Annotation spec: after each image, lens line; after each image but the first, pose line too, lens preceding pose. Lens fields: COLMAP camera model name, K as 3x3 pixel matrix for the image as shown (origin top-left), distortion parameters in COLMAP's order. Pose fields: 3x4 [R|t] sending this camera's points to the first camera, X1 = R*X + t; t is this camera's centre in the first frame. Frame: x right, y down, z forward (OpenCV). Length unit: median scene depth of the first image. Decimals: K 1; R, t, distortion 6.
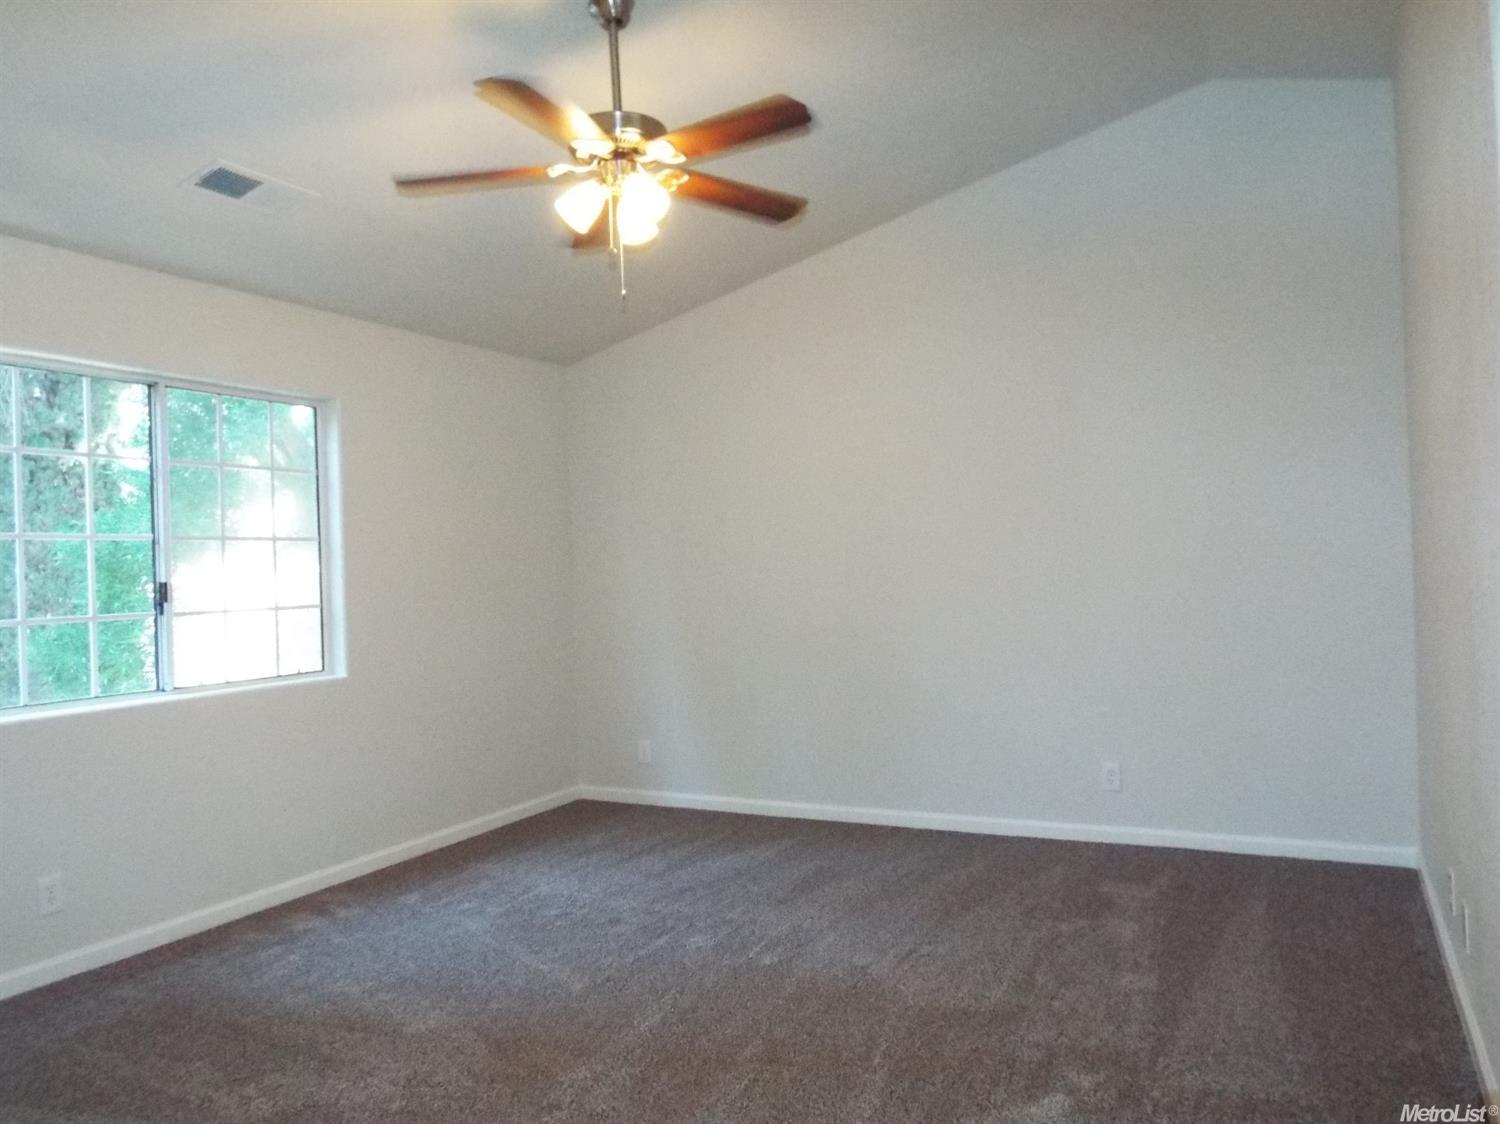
lens RADIAL K [[1105.5, 0, 750.0], [0, 1105.5, 562.0], [0, 0, 1]] dist [-0.003170, 0.006473]
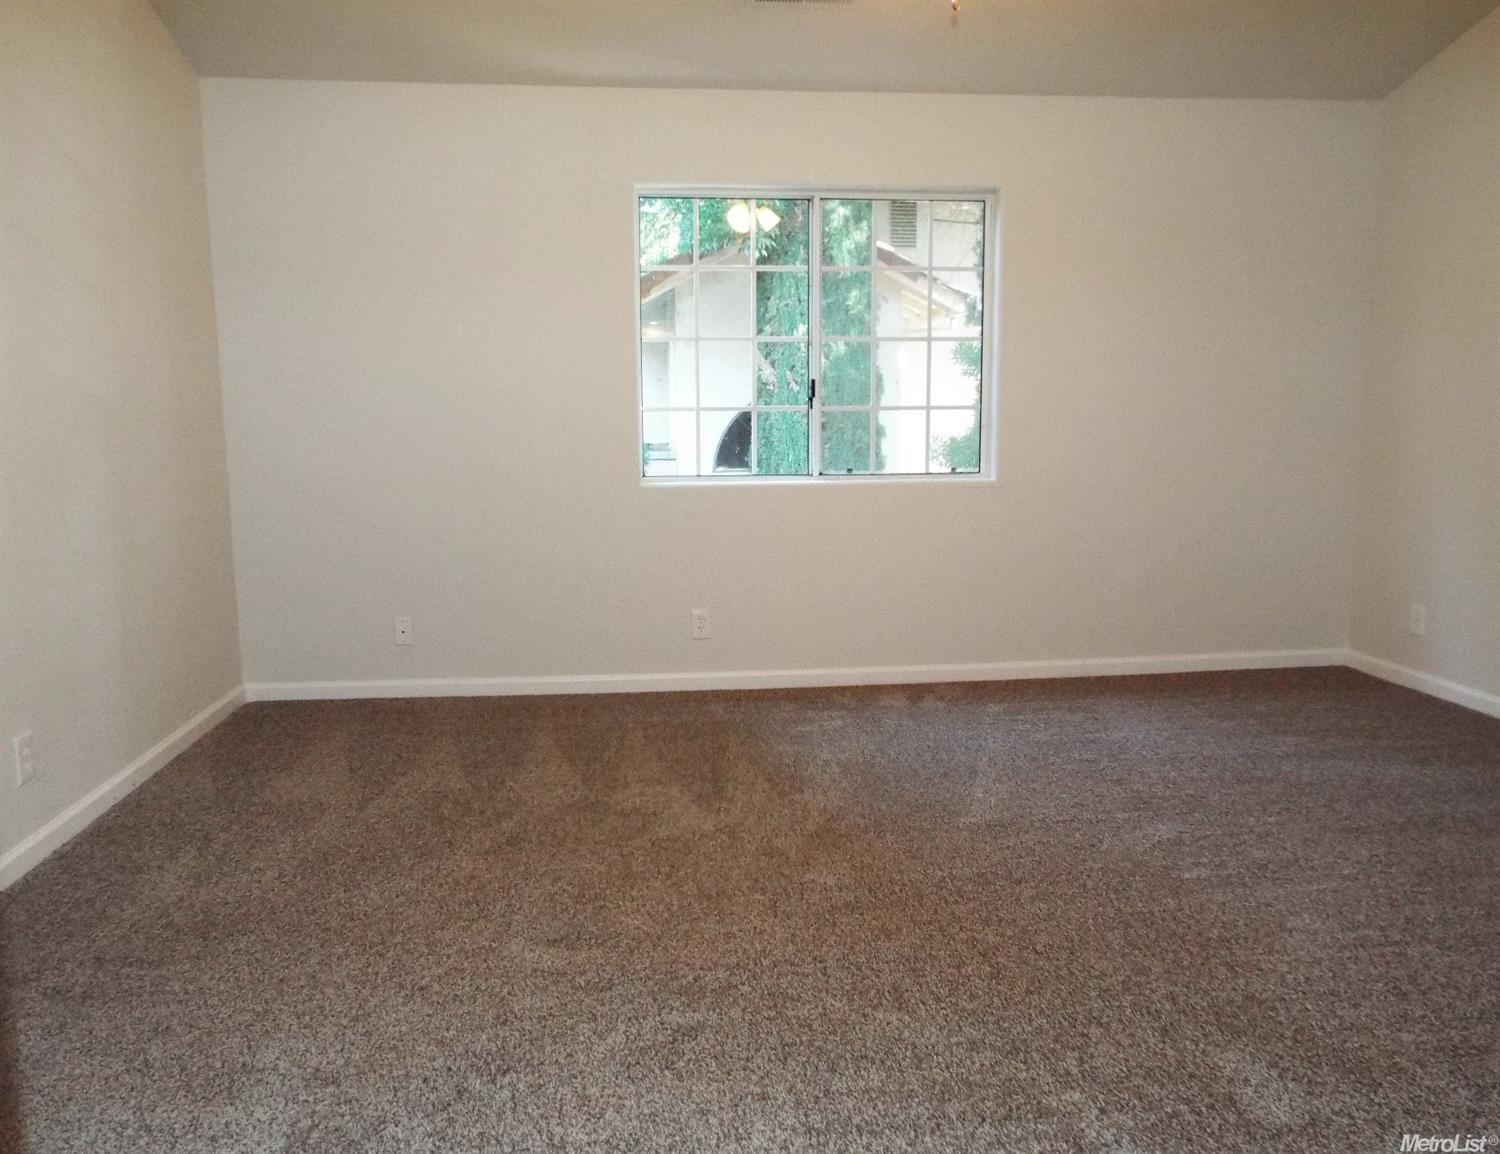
lens RADIAL K [[1144.0, 0, 750.0], [0, 1144.0, 577.0], [0, 0, 1]] dist [-0.001999, 0.000055]
pose [[0.552519, 0.151276, -0.819658, 0.429497], [-0.005520, 0.984035, 0.177892, 0.008673], [0.833482, -0.093764, 0.544533, 0.285161]]
